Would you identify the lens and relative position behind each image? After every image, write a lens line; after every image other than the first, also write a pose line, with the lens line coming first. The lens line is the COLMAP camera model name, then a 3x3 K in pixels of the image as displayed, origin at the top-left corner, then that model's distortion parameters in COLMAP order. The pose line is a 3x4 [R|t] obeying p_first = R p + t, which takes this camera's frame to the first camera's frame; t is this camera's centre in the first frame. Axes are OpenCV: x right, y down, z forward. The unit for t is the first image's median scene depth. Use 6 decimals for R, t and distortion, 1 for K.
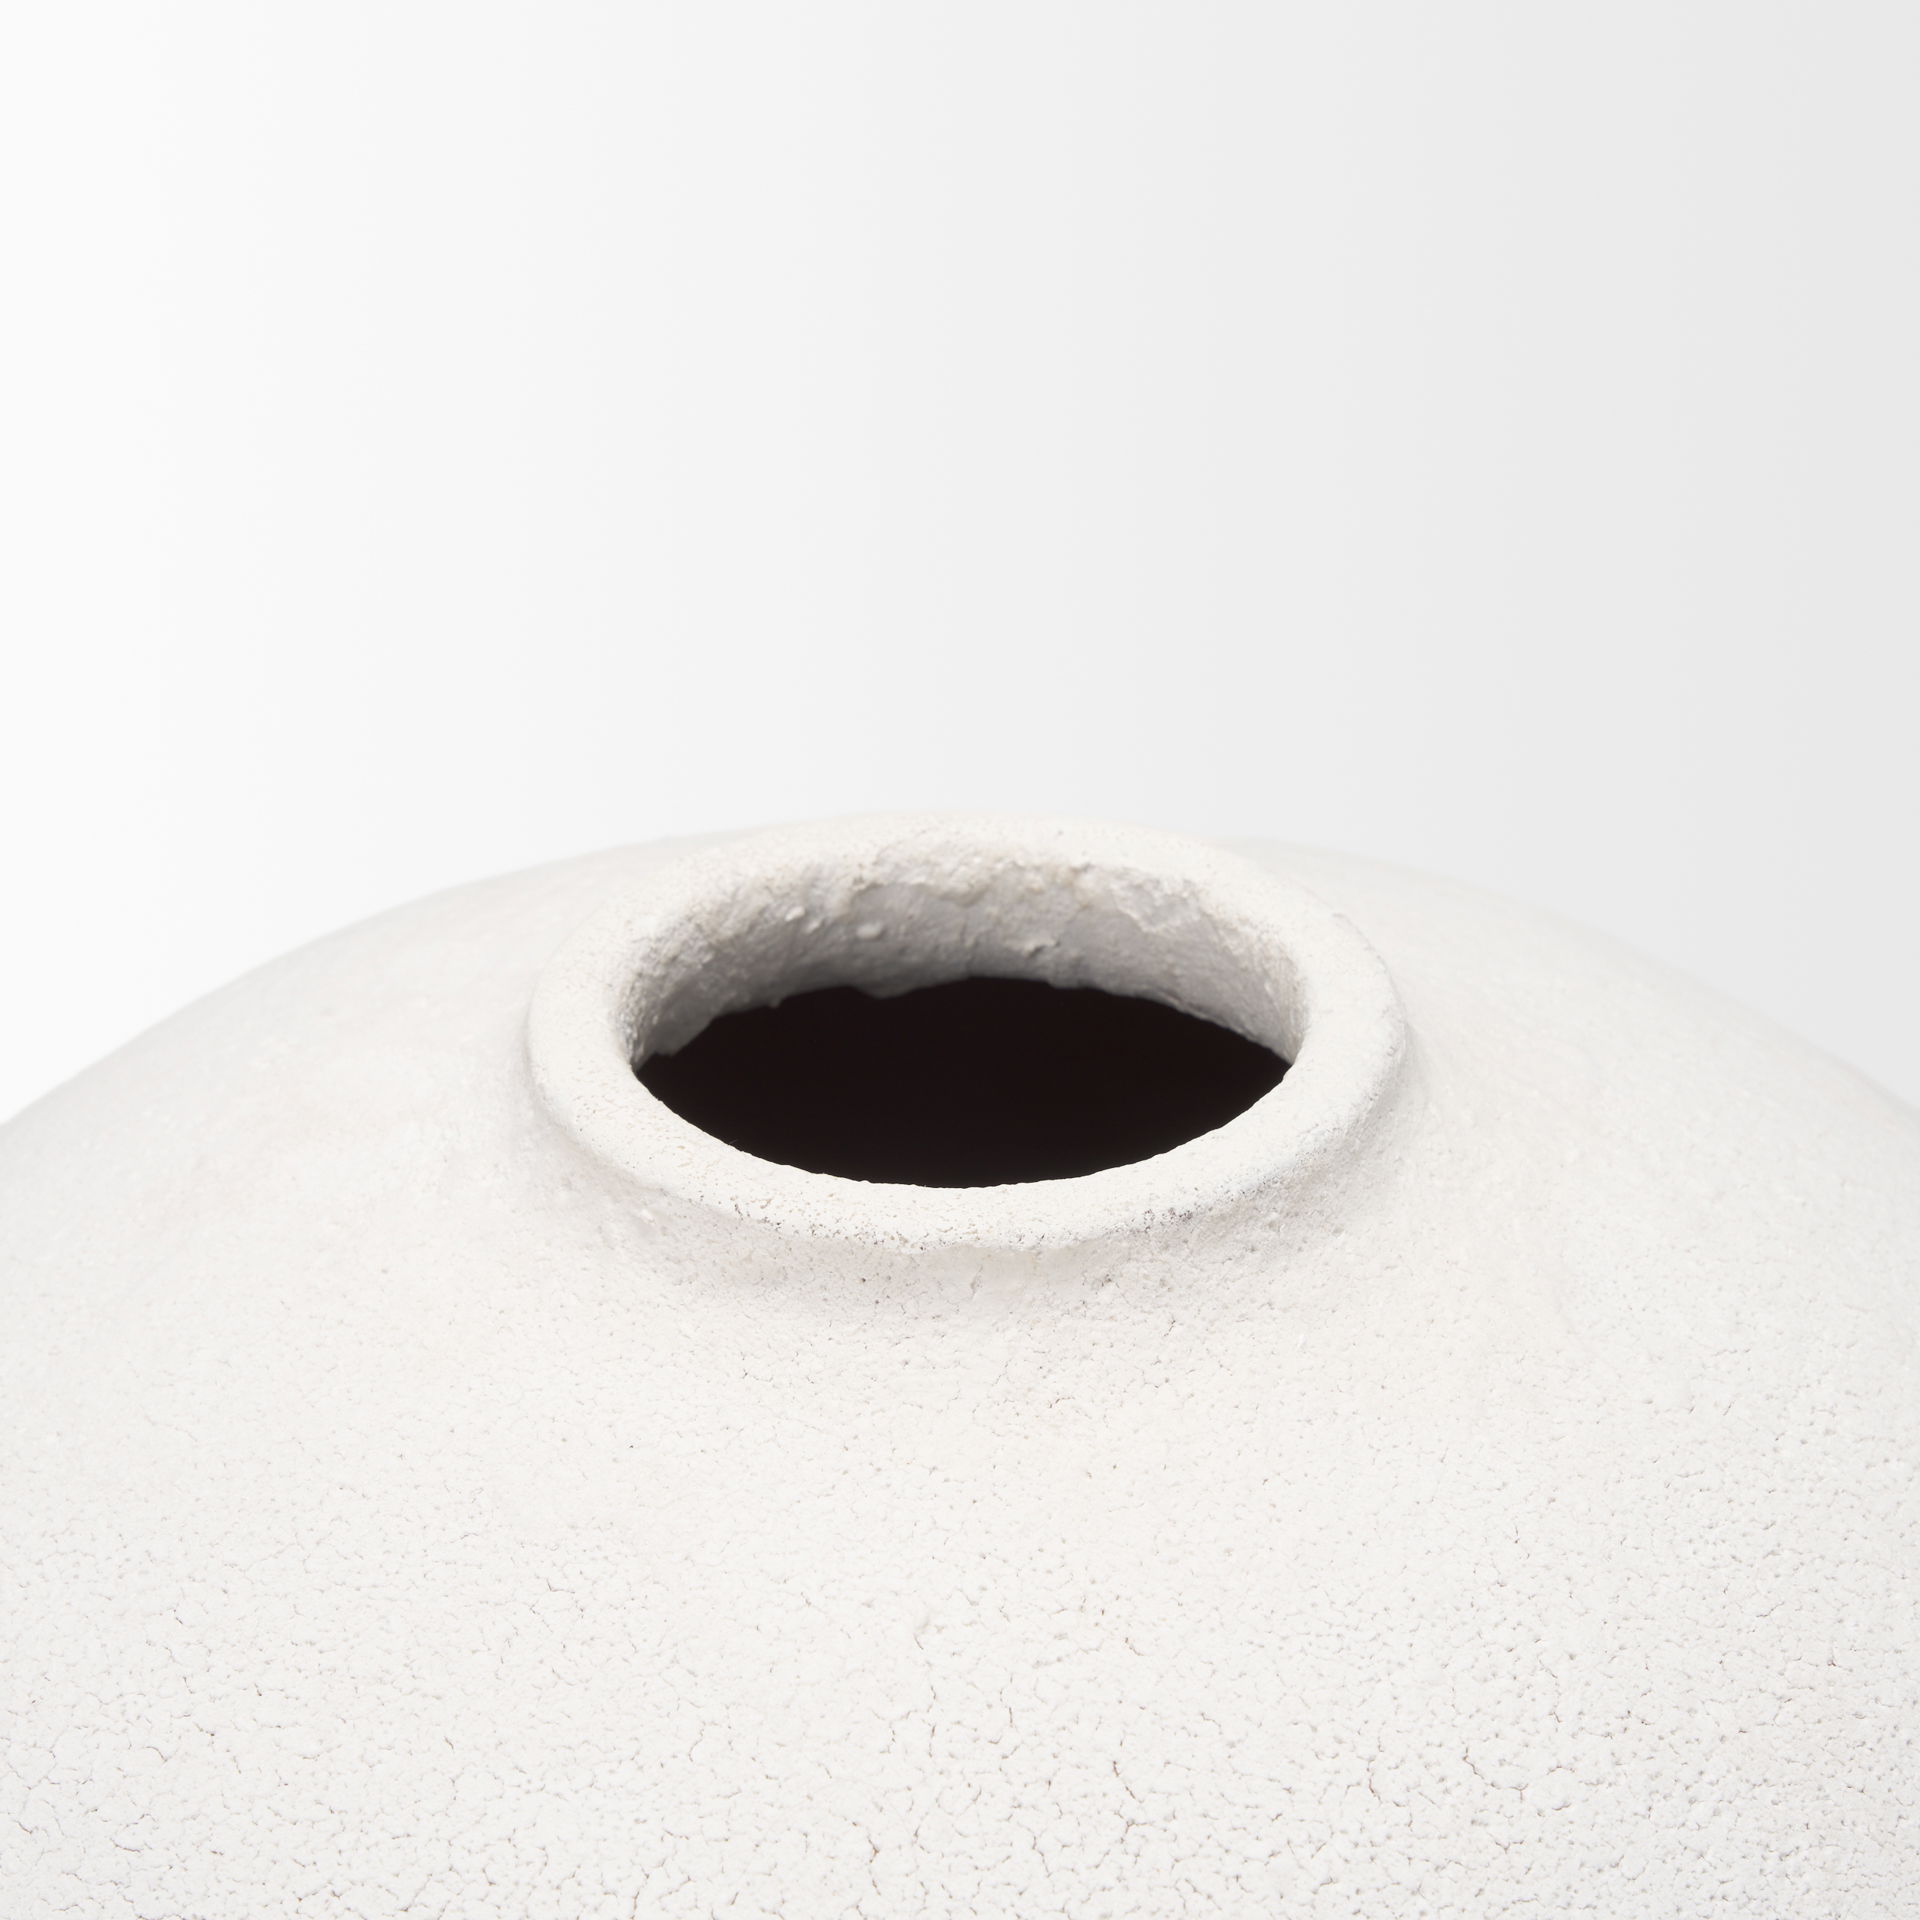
lens RADIAL K [[5491.9, 0, 960.0], [0, 5491.9, 960.0], [0, 0, 1]] dist [-0.107112, 0.493390]
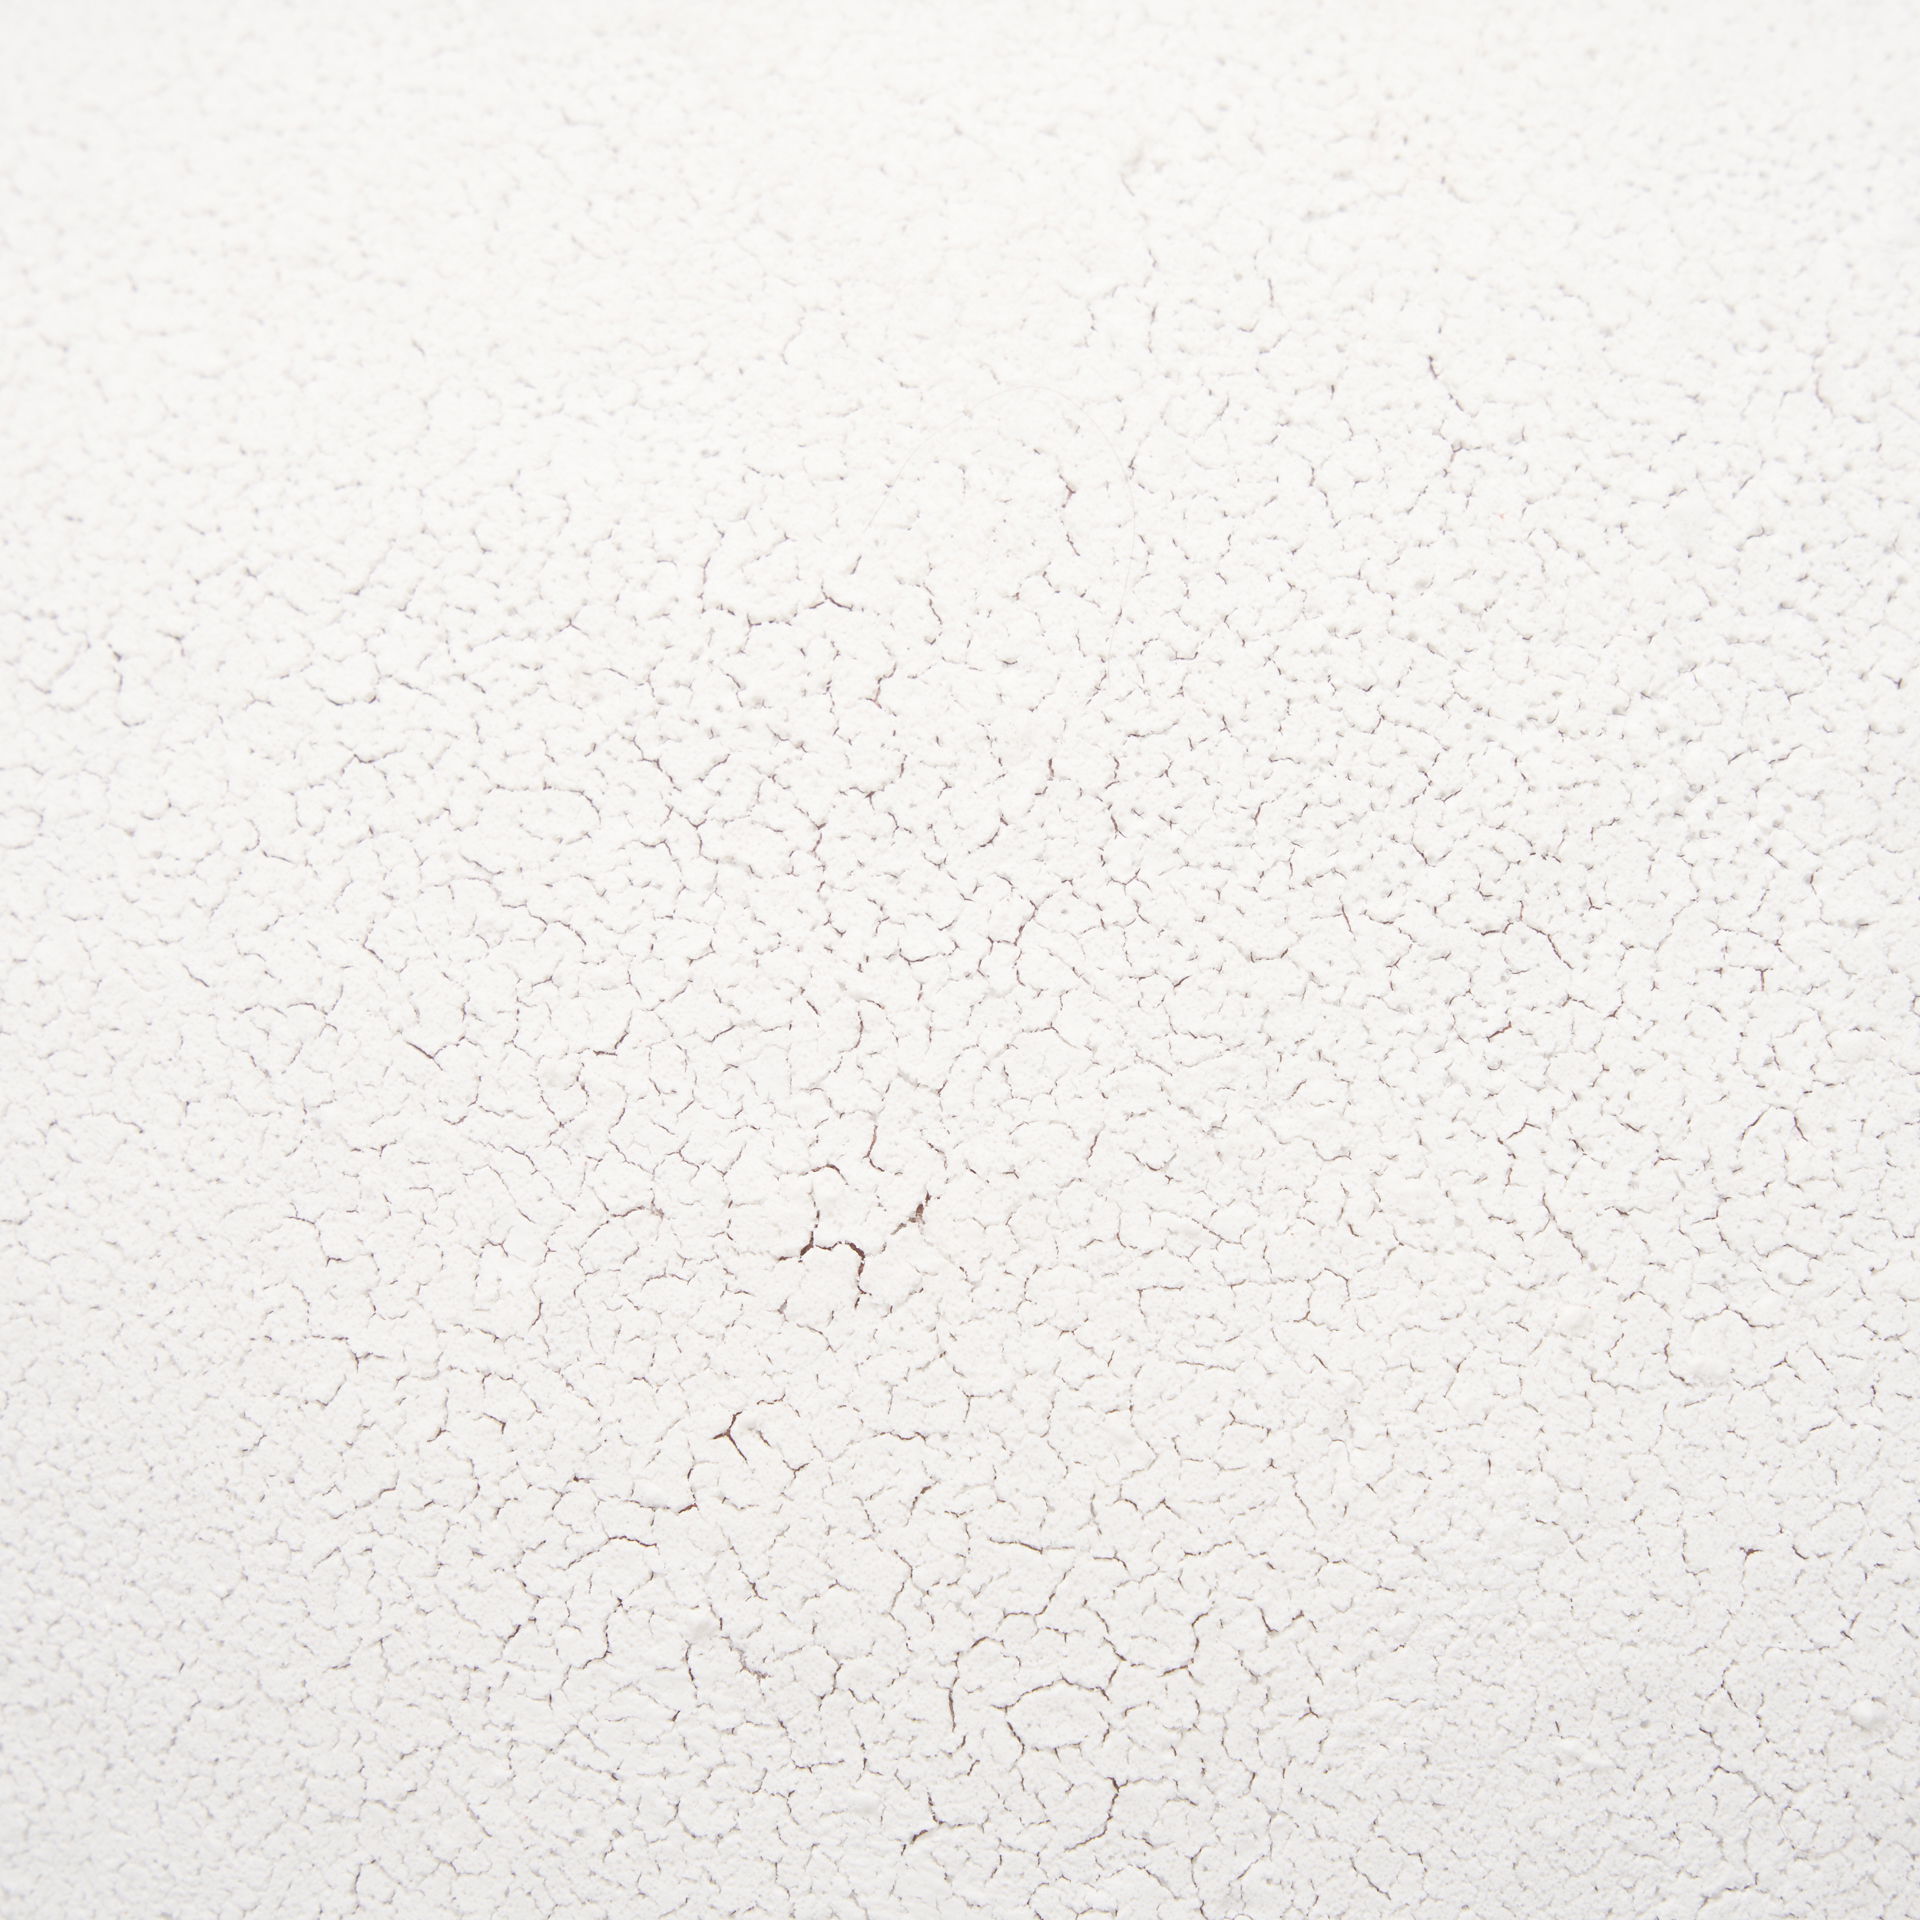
lens RADIAL K [[5491.9, 0, 960.0], [0, 5491.9, 960.0], [0, 0, 1]] dist [-0.107112, 0.493390]
pose [[0.999856, -0.011281, -0.012704, -0.020497], [0.013459, 0.982264, 0.187018, 0.093236], [0.010369, -0.187162, 0.982274, 0.339631]]
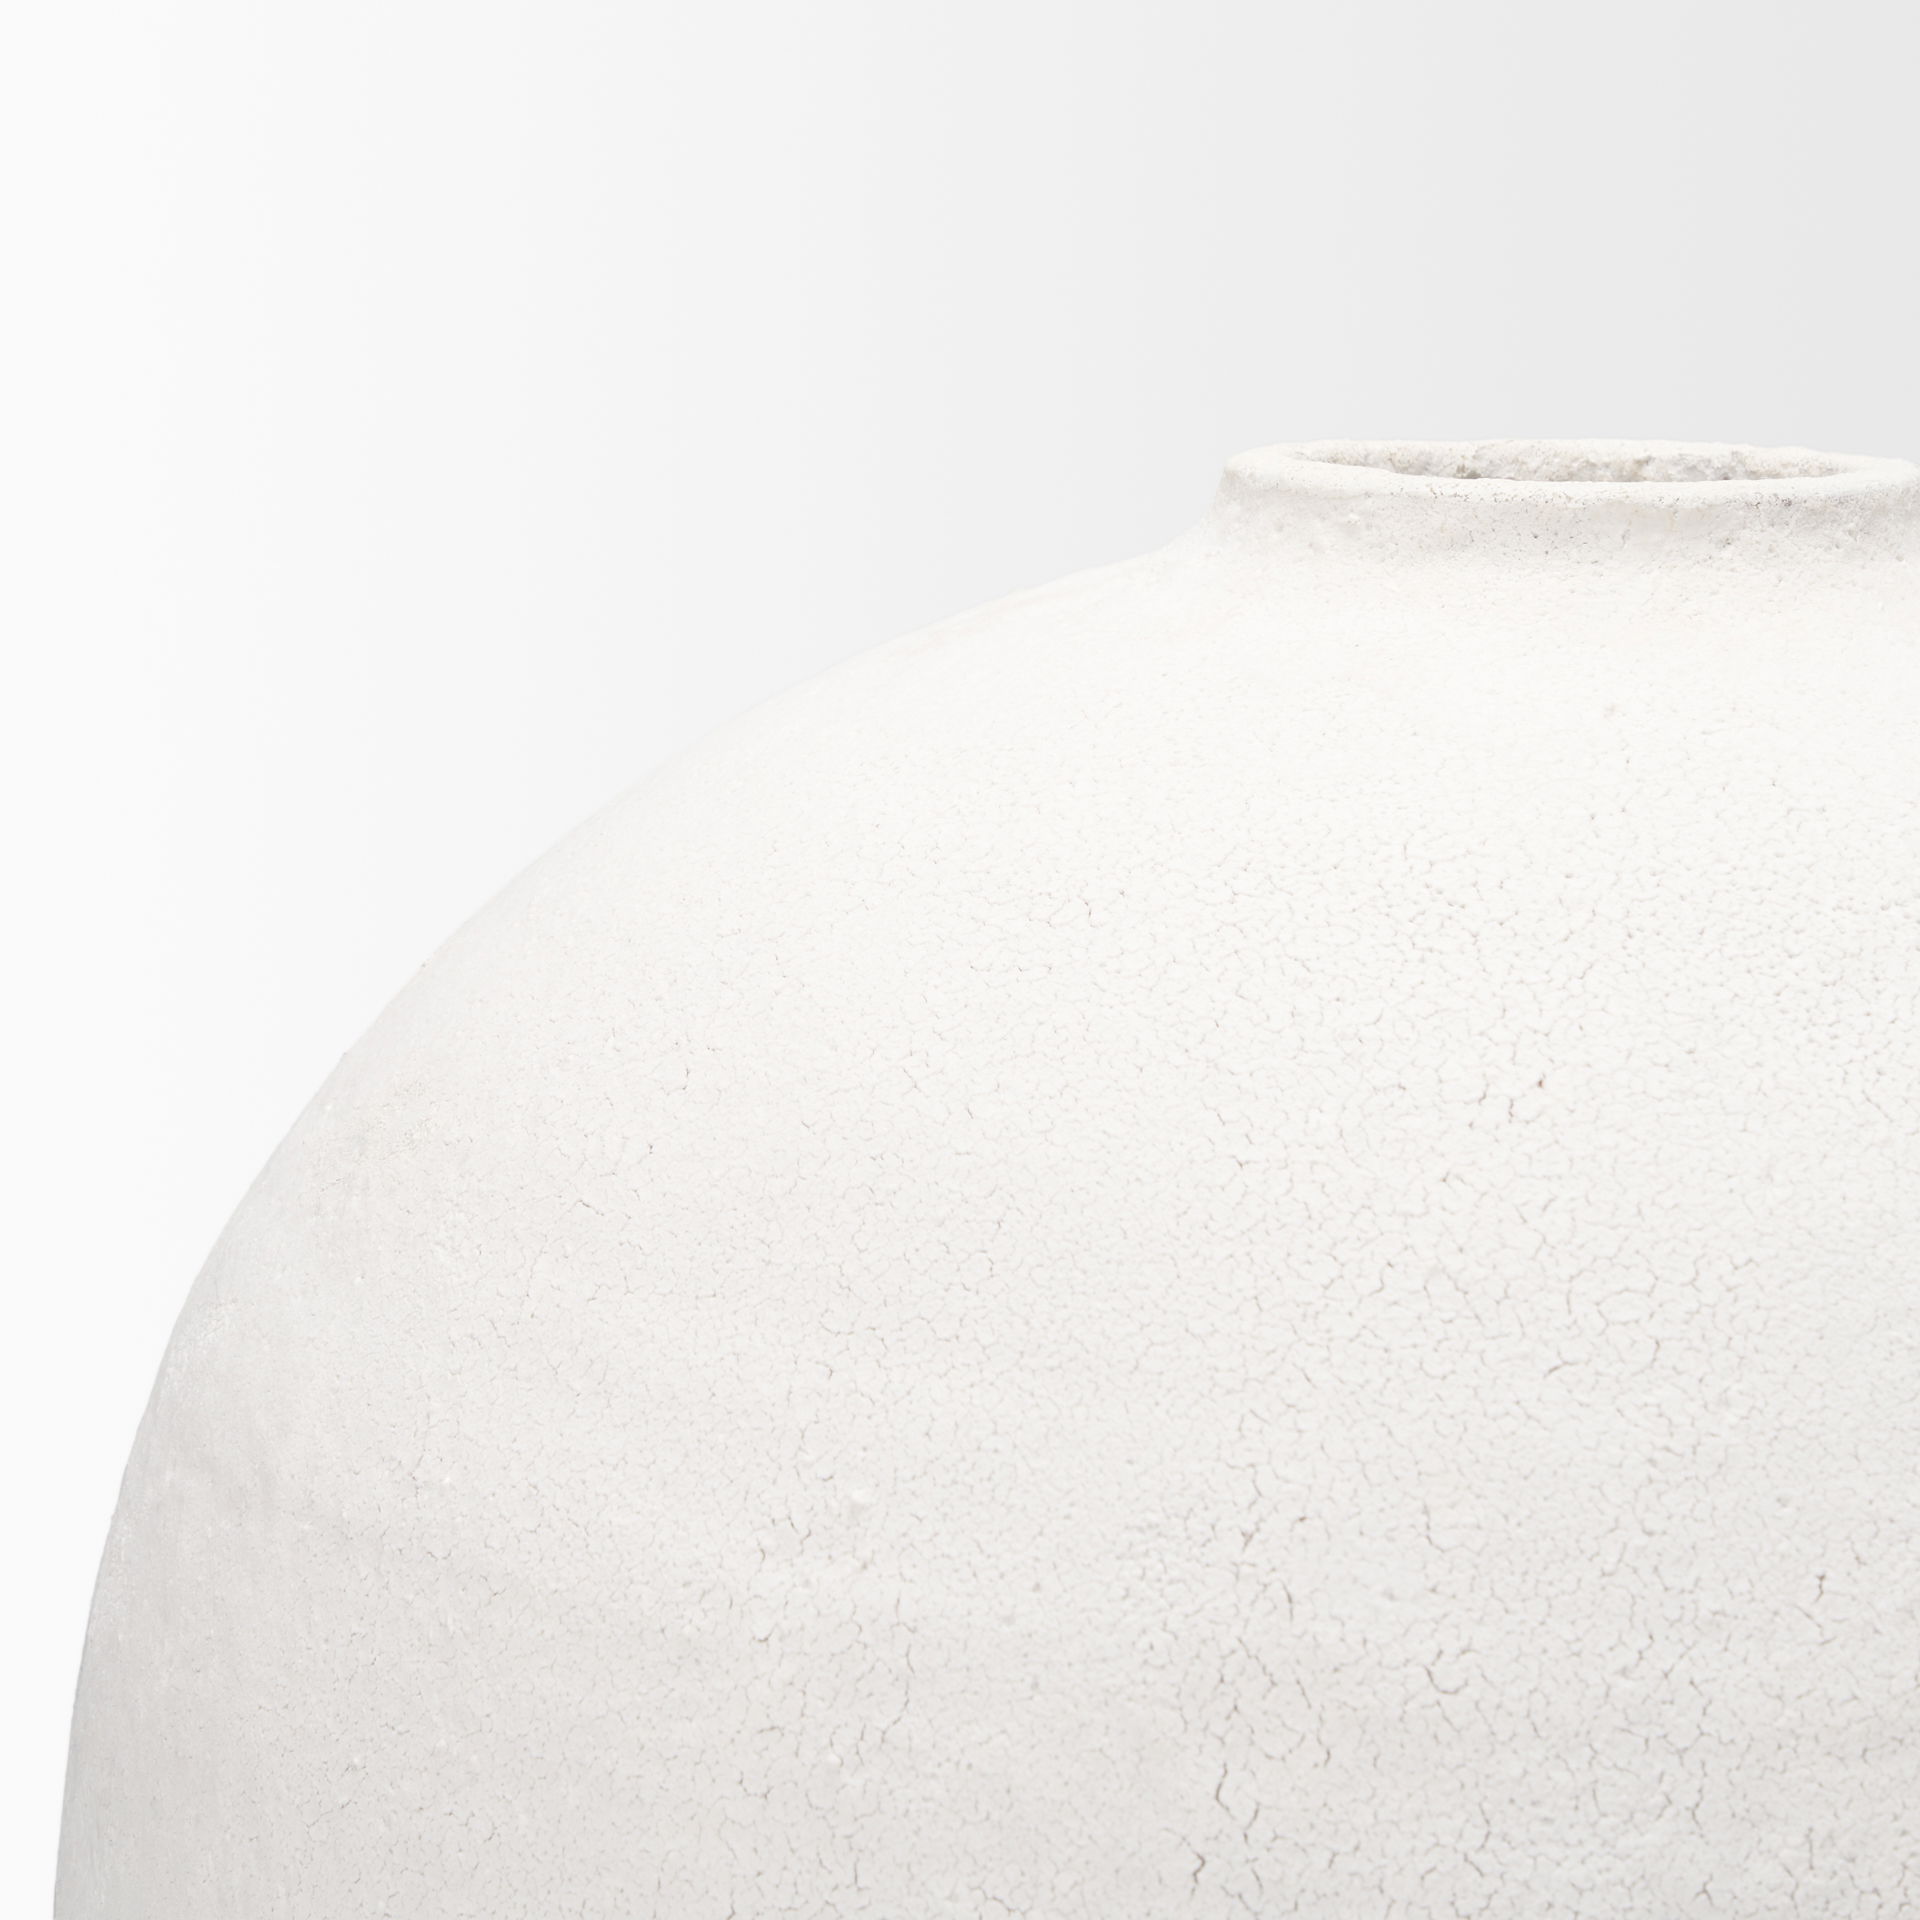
lens RADIAL K [[7087.7, 0, 960.0], [0, 7087.7, 960.0], [0, 0, 1]] dist [-0.085529, 2.238698]
pose [[0.999580, 0.009469, 0.027384, -0.202072], [0.000951, 0.933861, -0.357634, 0.763873], [-0.028960, 0.357510, 0.933460, -0.498896]]
